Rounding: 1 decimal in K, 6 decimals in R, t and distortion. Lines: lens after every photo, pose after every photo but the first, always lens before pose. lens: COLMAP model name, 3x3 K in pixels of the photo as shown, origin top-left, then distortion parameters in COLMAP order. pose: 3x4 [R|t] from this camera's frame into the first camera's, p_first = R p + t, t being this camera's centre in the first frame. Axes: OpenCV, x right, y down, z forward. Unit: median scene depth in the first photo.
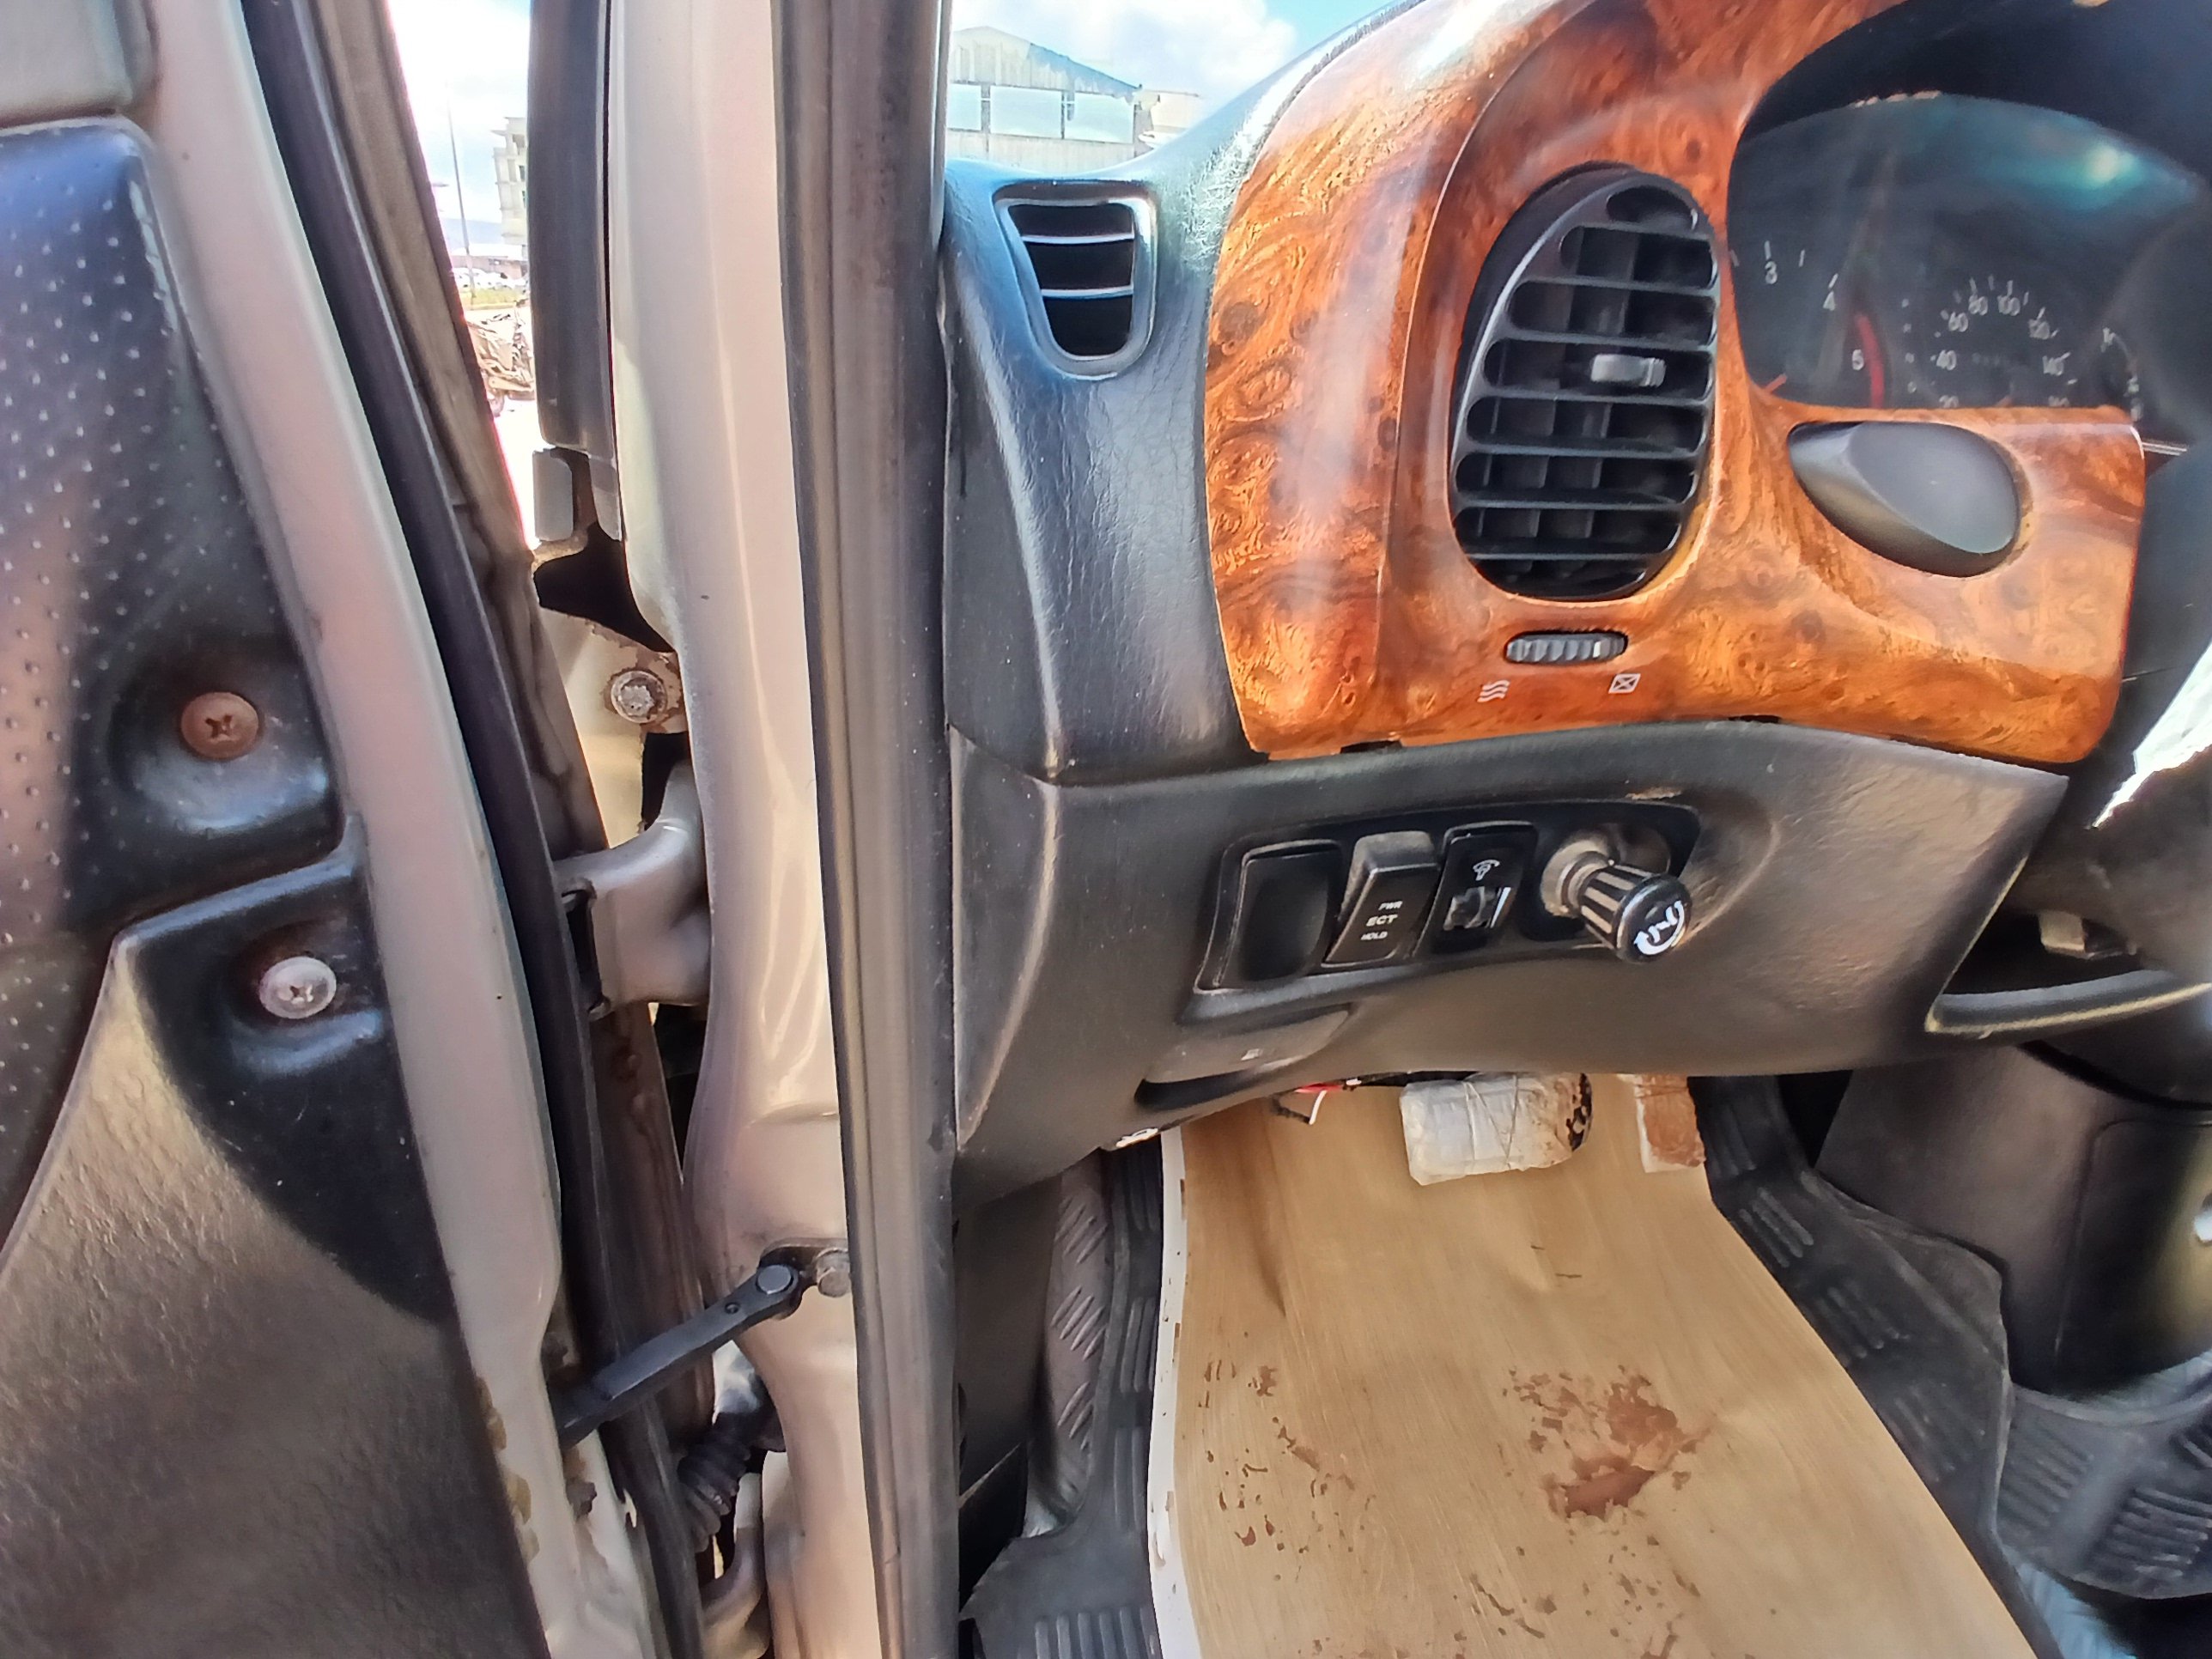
lens RADIAL K [[1117.0, 0, 1107.2], [0, 1117.0, 844.4], [0, 0, 1]] dist [-0.003874, -0.034663]
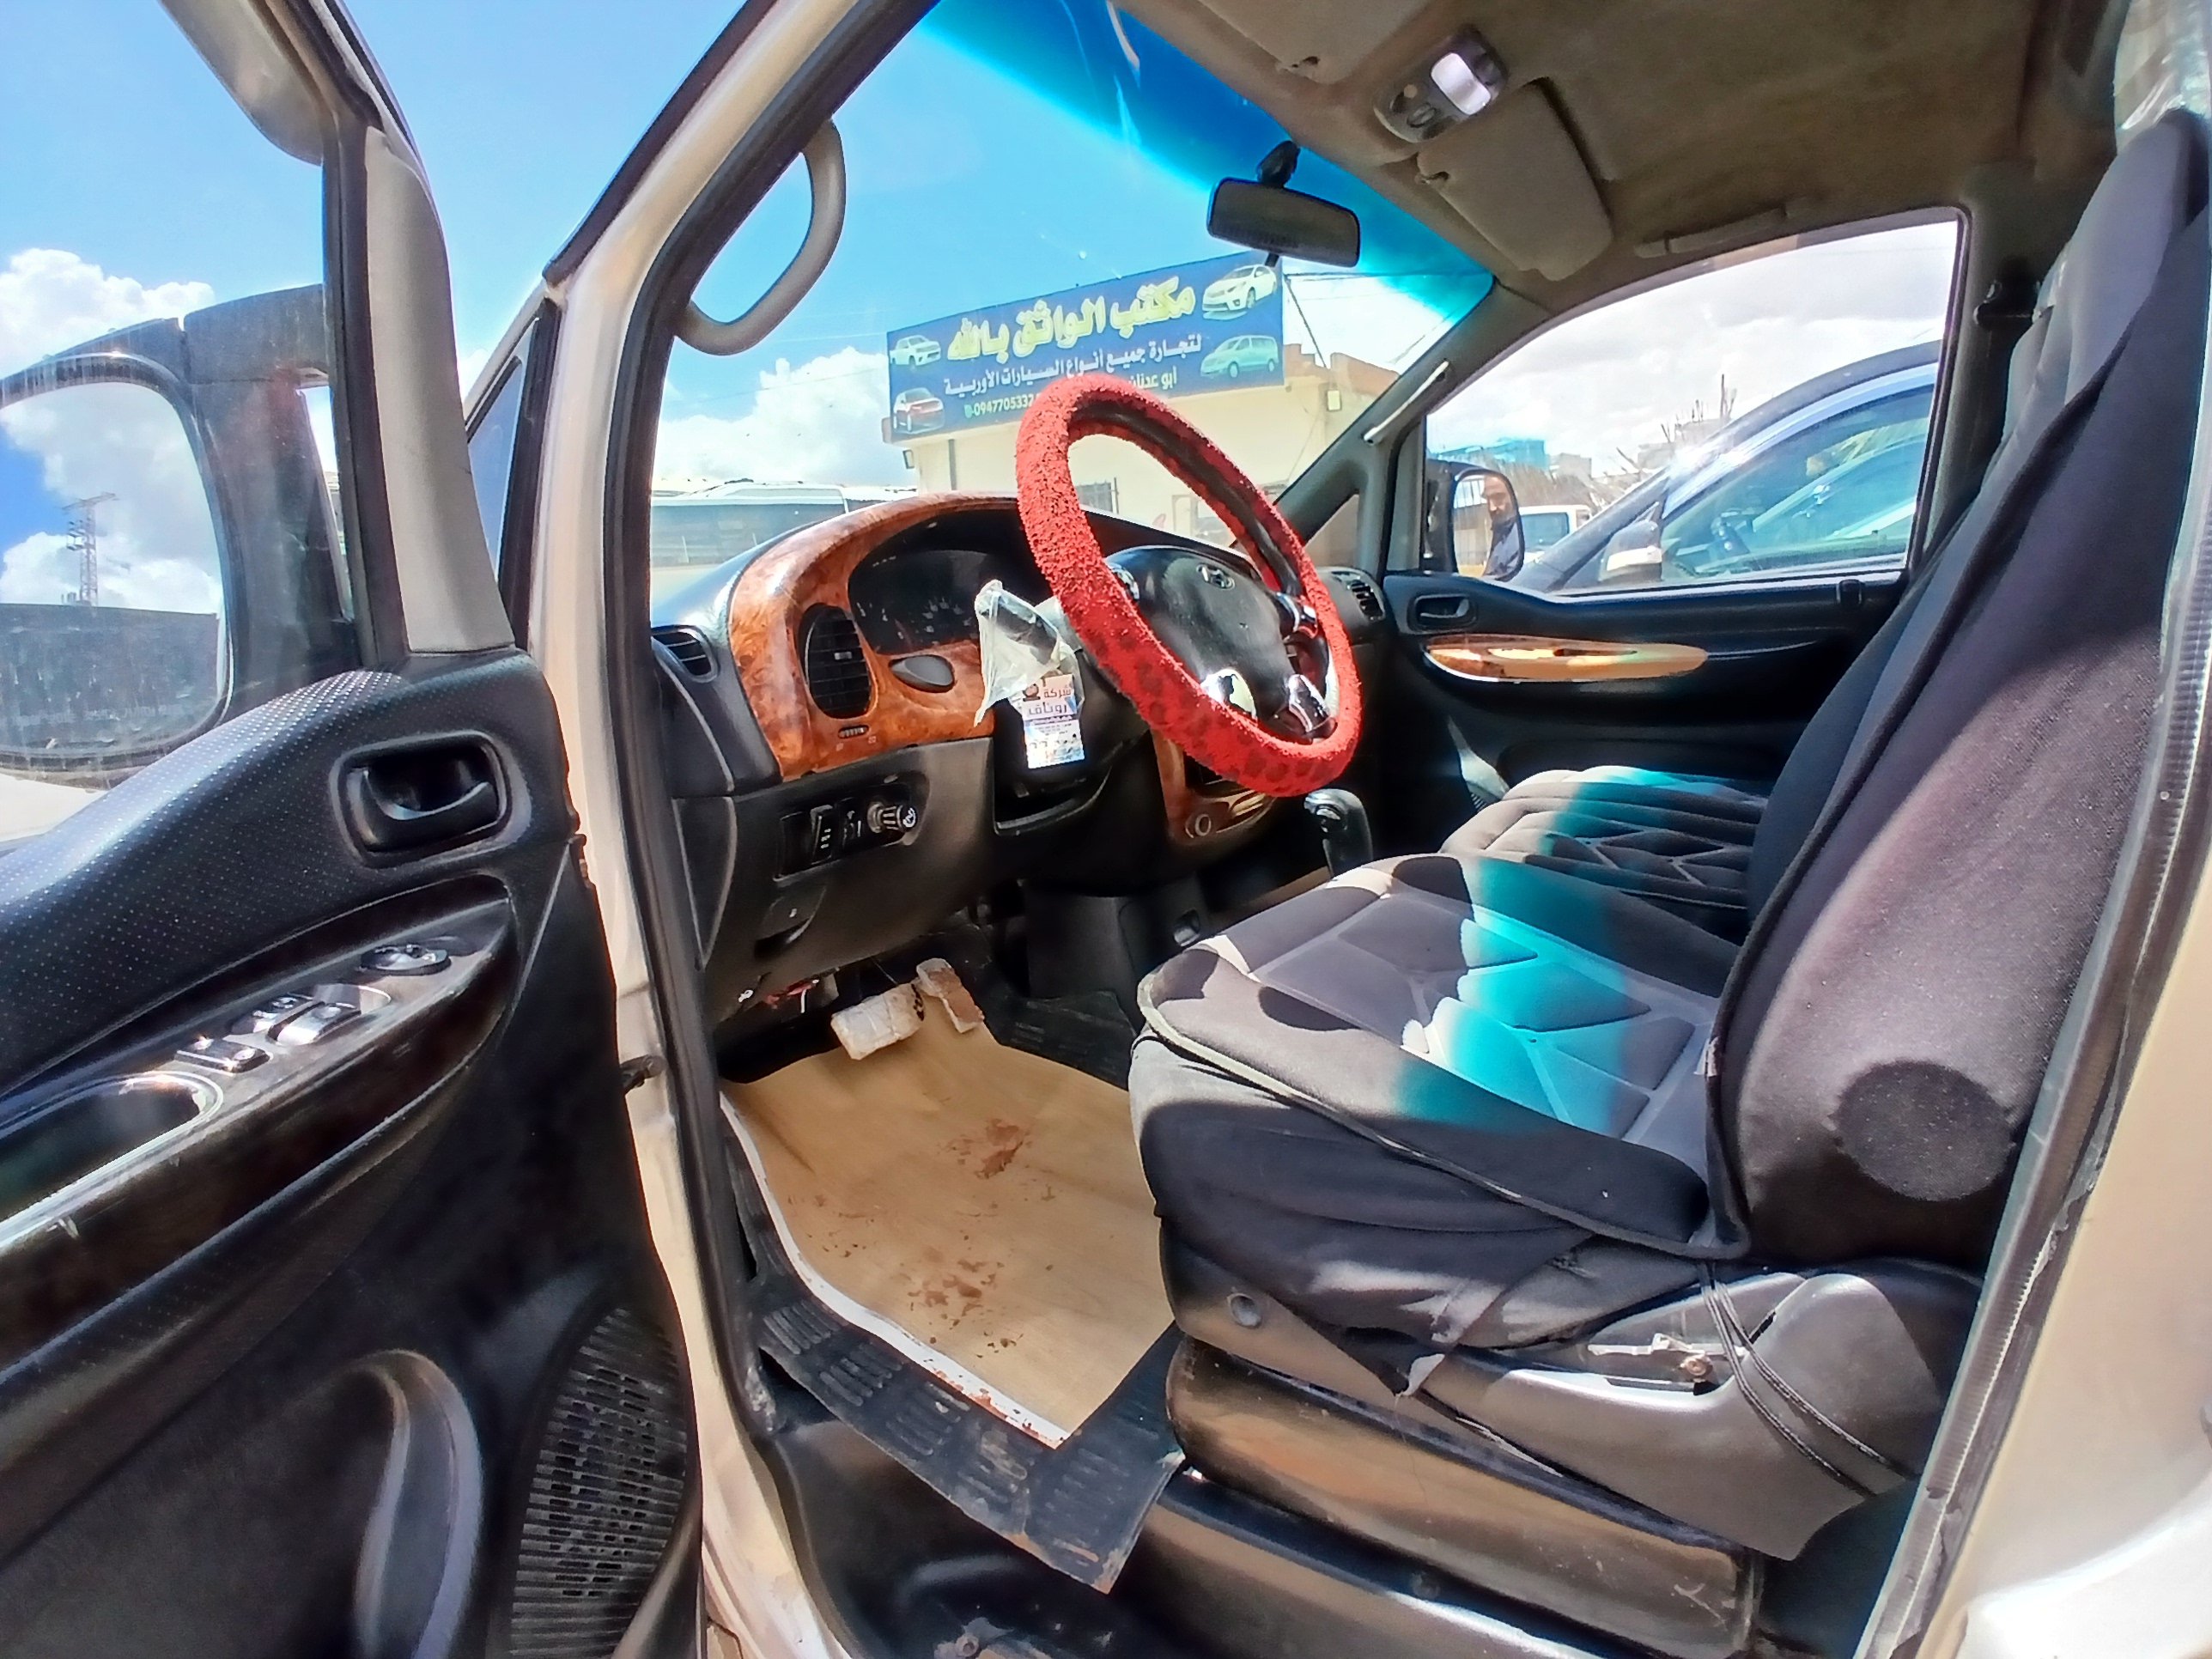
lens RADIAL K [[1117.0, 0, 1107.2], [0, 1117.0, 844.4], [0, 0, 1]] dist [-0.003874, -0.034663]
pose [[0.742477, -0.245416, 0.623297, -1.213092], [0.375551, 0.922993, -0.083942, 0.711230], [-0.554698, 0.296405, 0.777467, -1.966725]]
